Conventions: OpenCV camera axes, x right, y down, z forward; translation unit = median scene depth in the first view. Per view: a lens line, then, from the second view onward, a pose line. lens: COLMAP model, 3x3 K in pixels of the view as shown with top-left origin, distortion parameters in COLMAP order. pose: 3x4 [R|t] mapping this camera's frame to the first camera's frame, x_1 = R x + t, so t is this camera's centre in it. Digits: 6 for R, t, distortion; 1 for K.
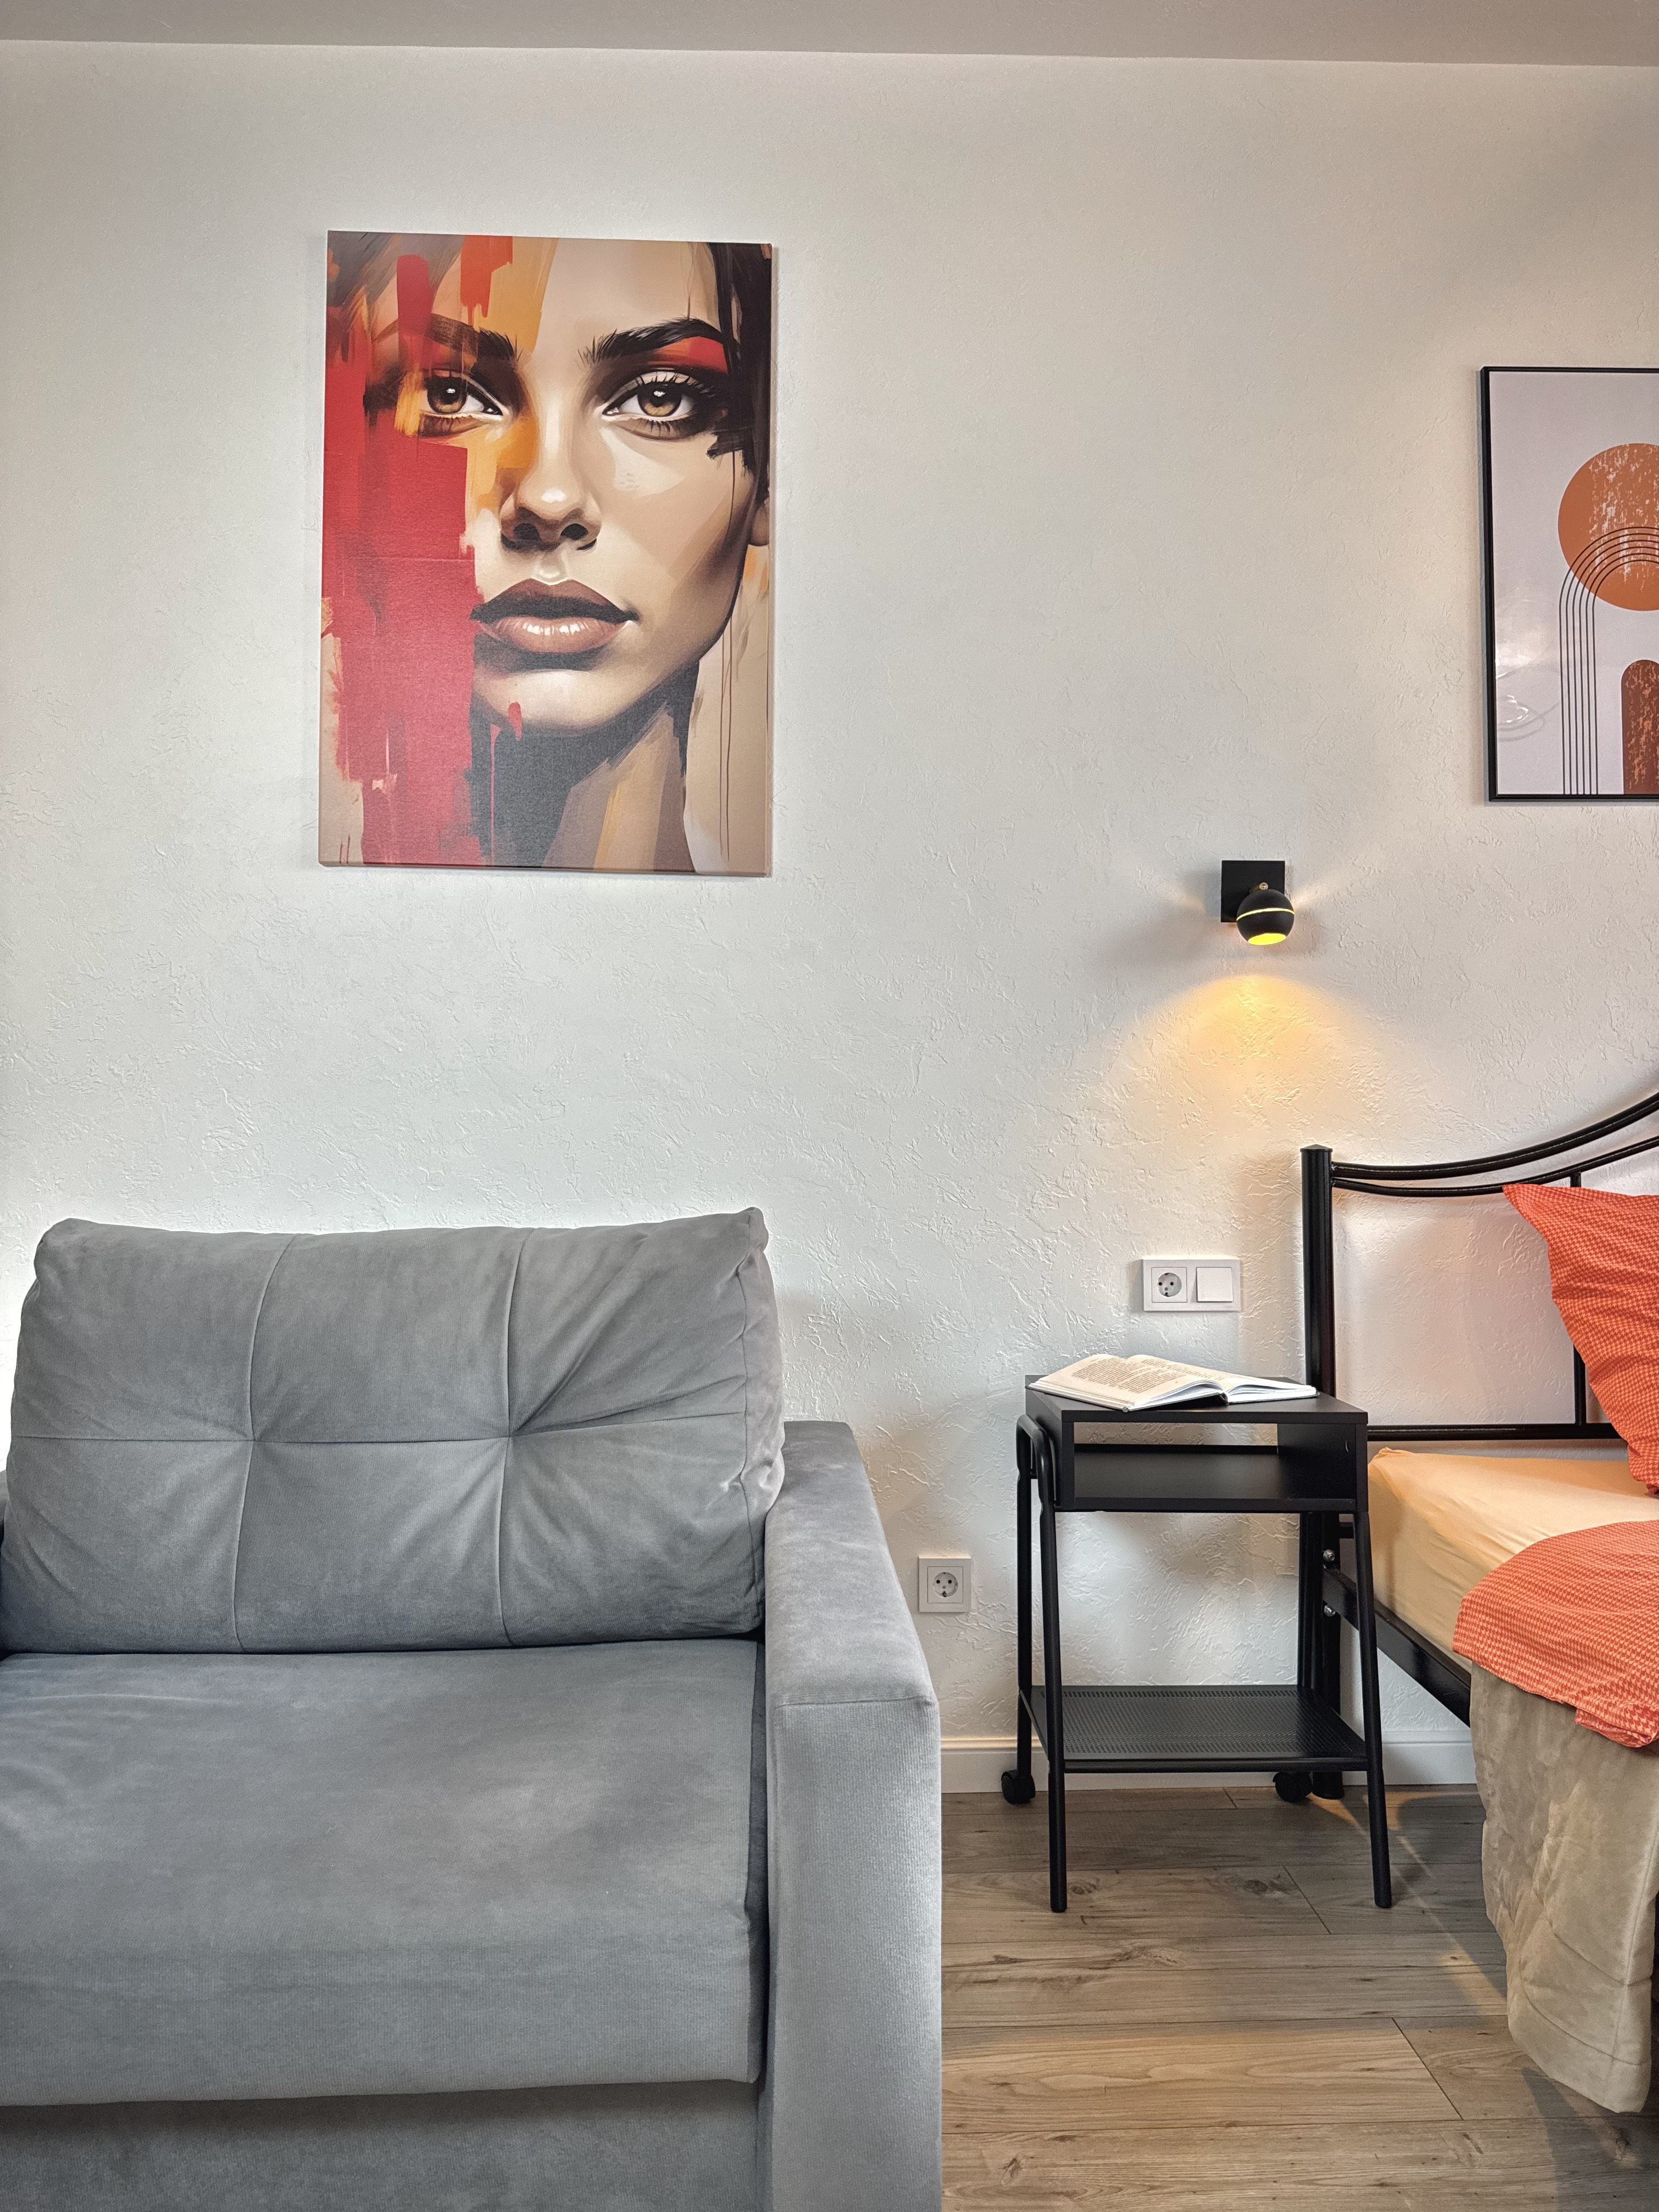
lens RADIAL K [[1562.9, 0, 785.0], [0, 1562.9, 1115.4], [0, 0, 1]] dist [0.071128, -0.120559]
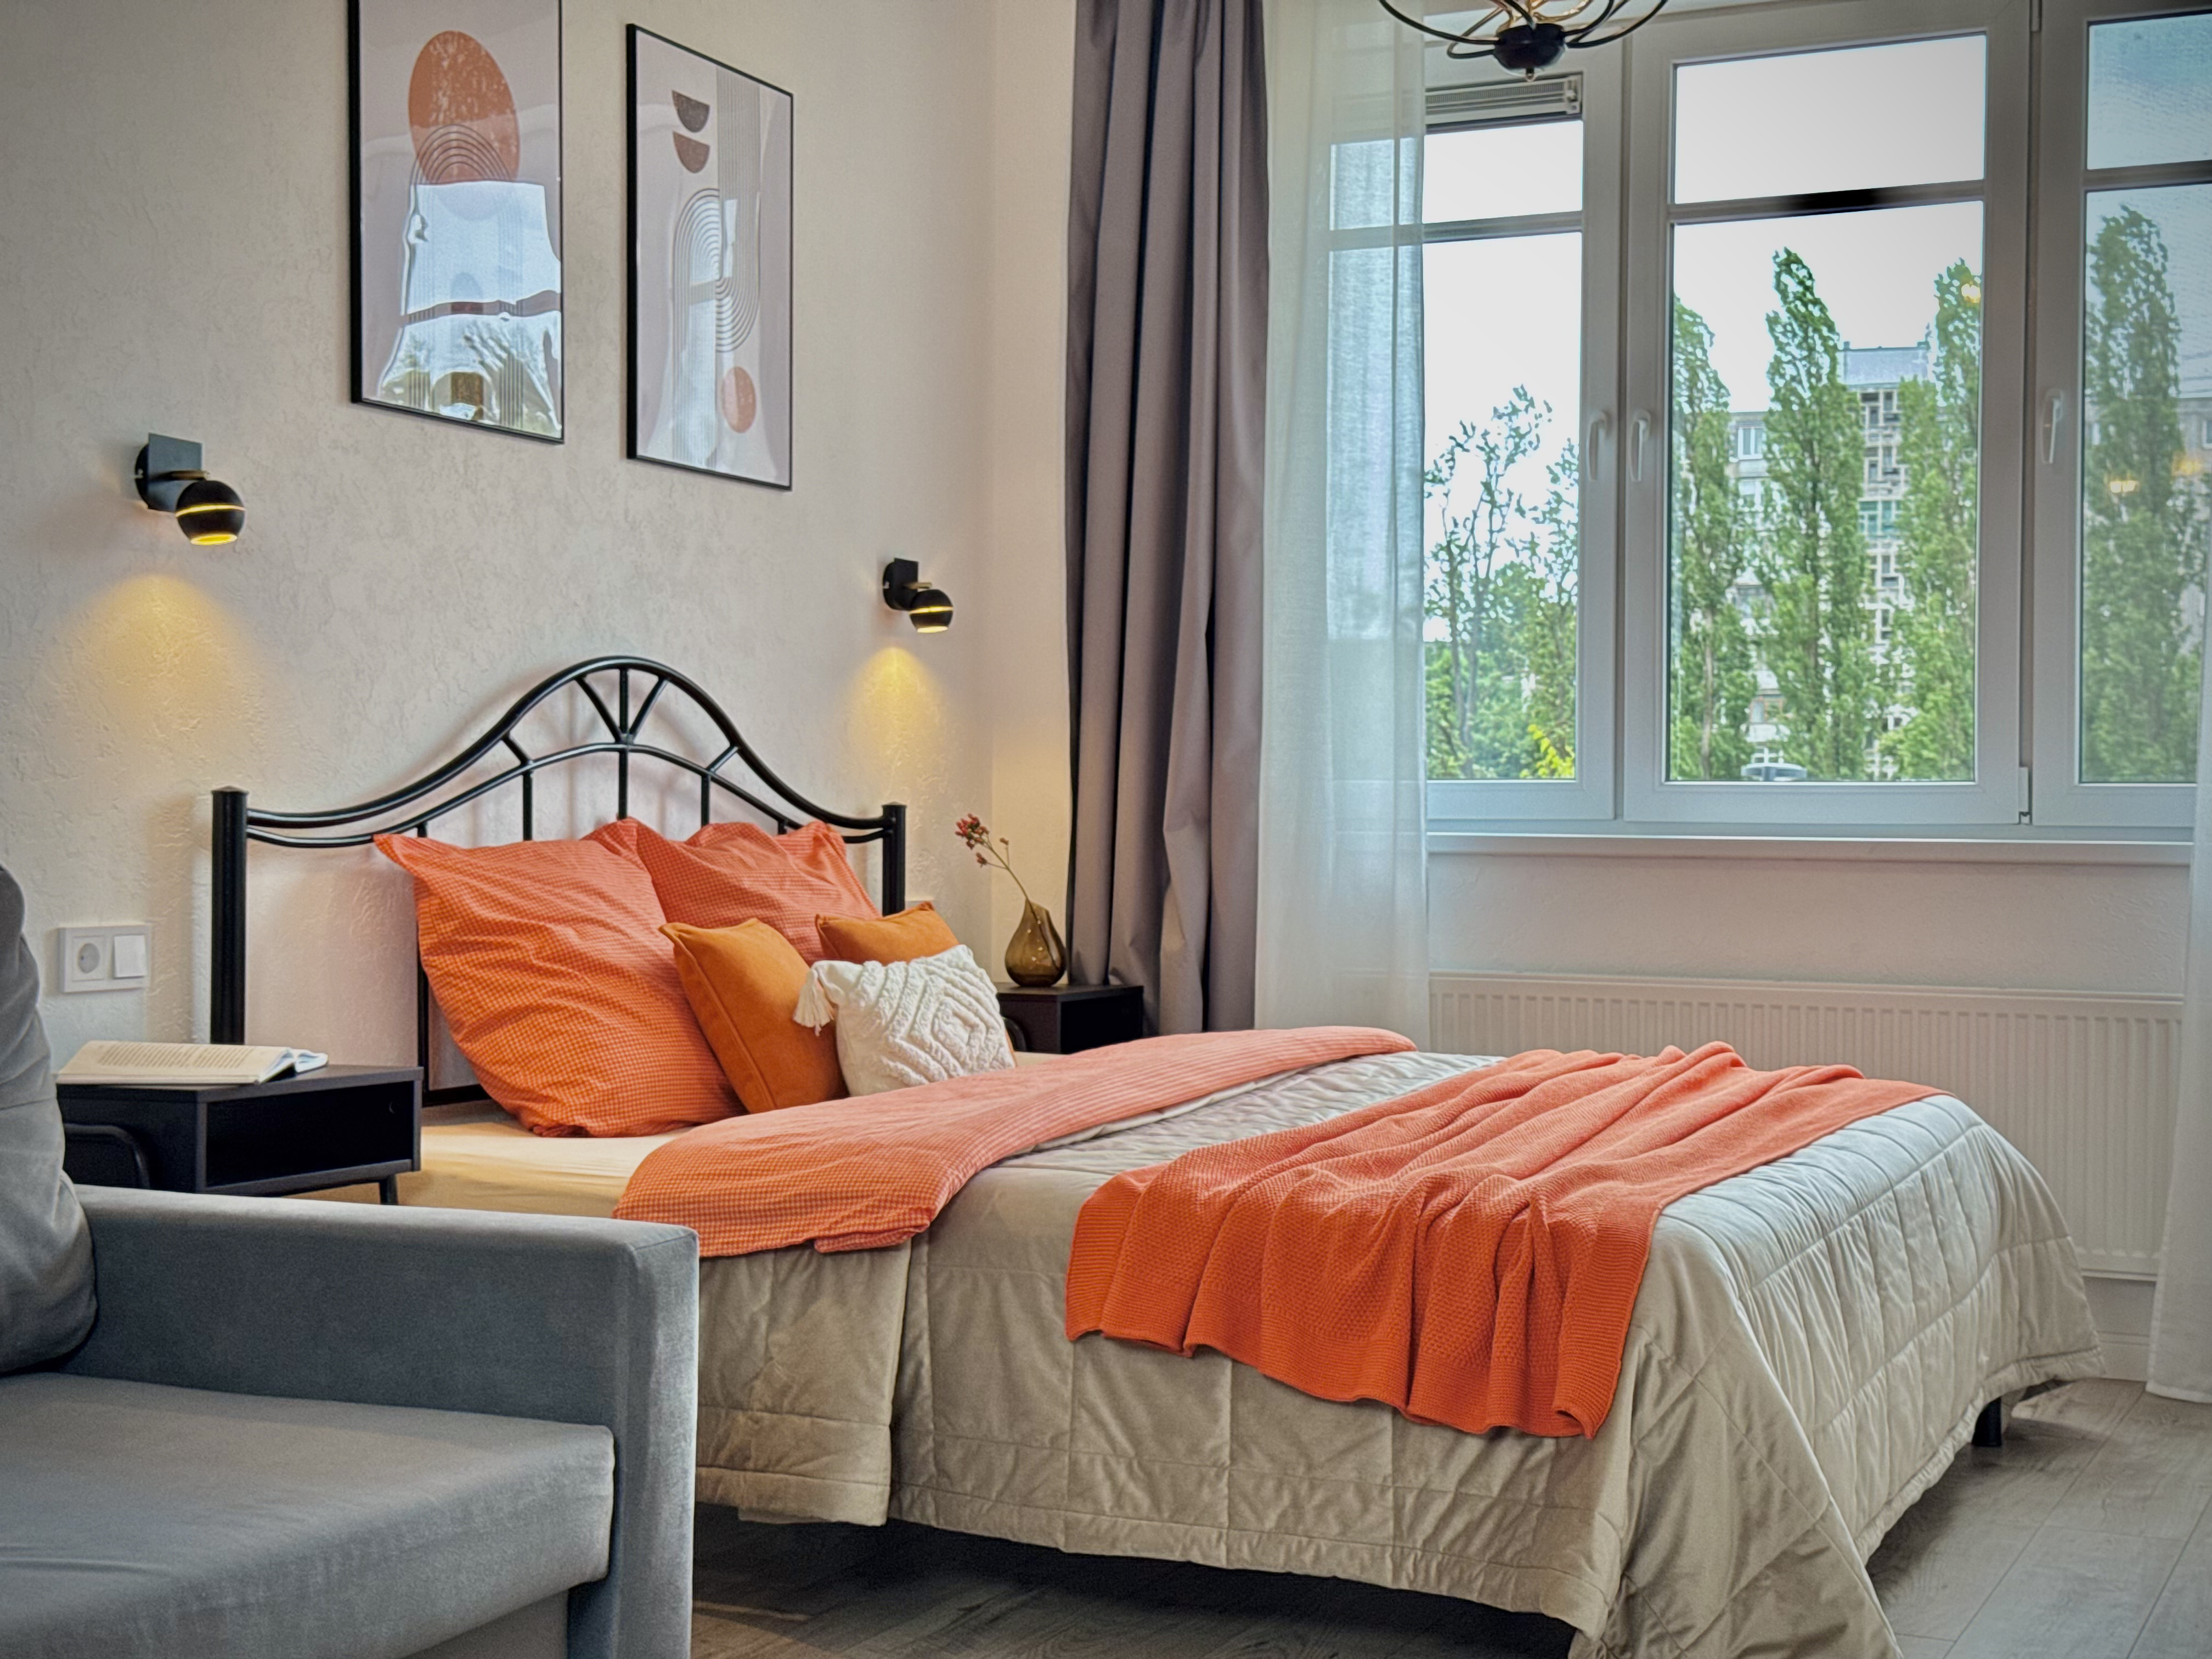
lens RADIAL K [[3144.2, 0, 1106.0], [0, 3144.2, 852.6], [0, 0, 1]] dist [0.109009, -0.148293]
pose [[0.436039, 0.001806, 0.899926, -0.988742], [-0.030519, 0.999452, 0.012782, 0.018009], [-0.899410, -0.033038, 0.435856, -0.168548]]
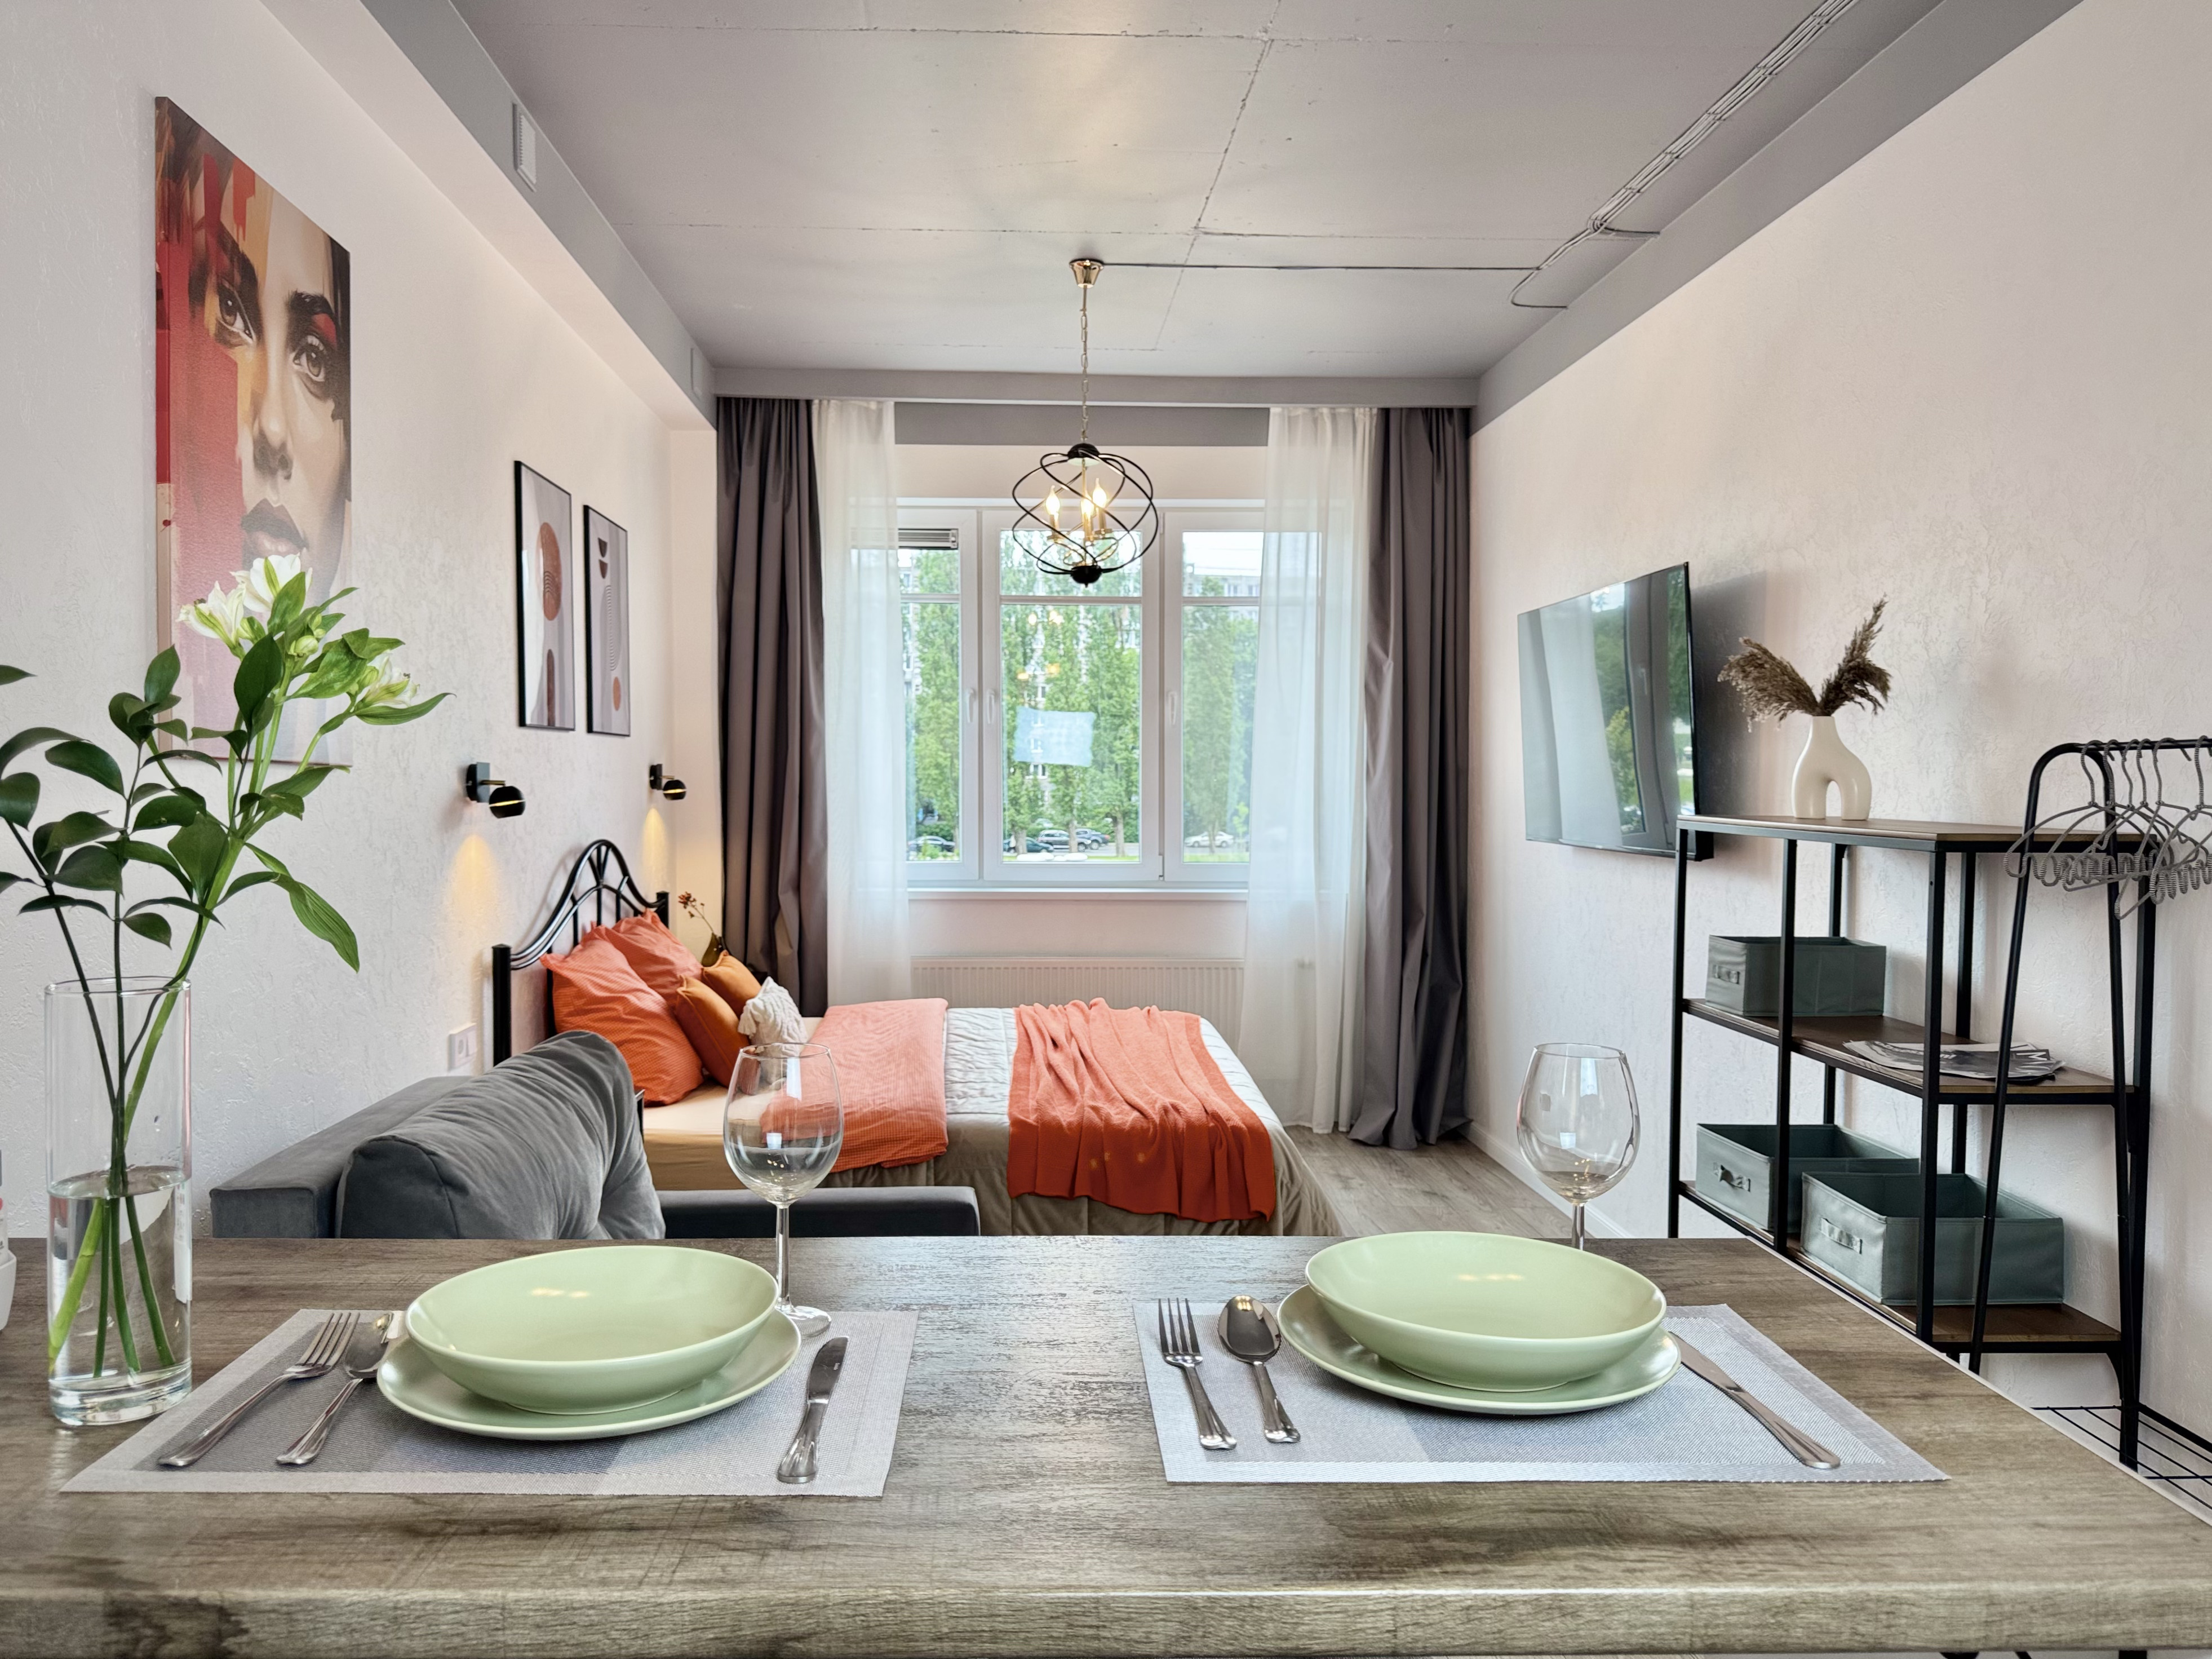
lens RADIAL K [[1625.8, 0, 1062.5], [0, 1625.8, 831.9], [0, 0, 1]] dist [0.074183, -0.125923]
pose [[-0.020968, -0.033625, 0.999215, -1.313975], [-0.023492, 0.999175, 0.033131, -0.161706], [-0.999504, -0.022779, -0.021740, 0.471147]]
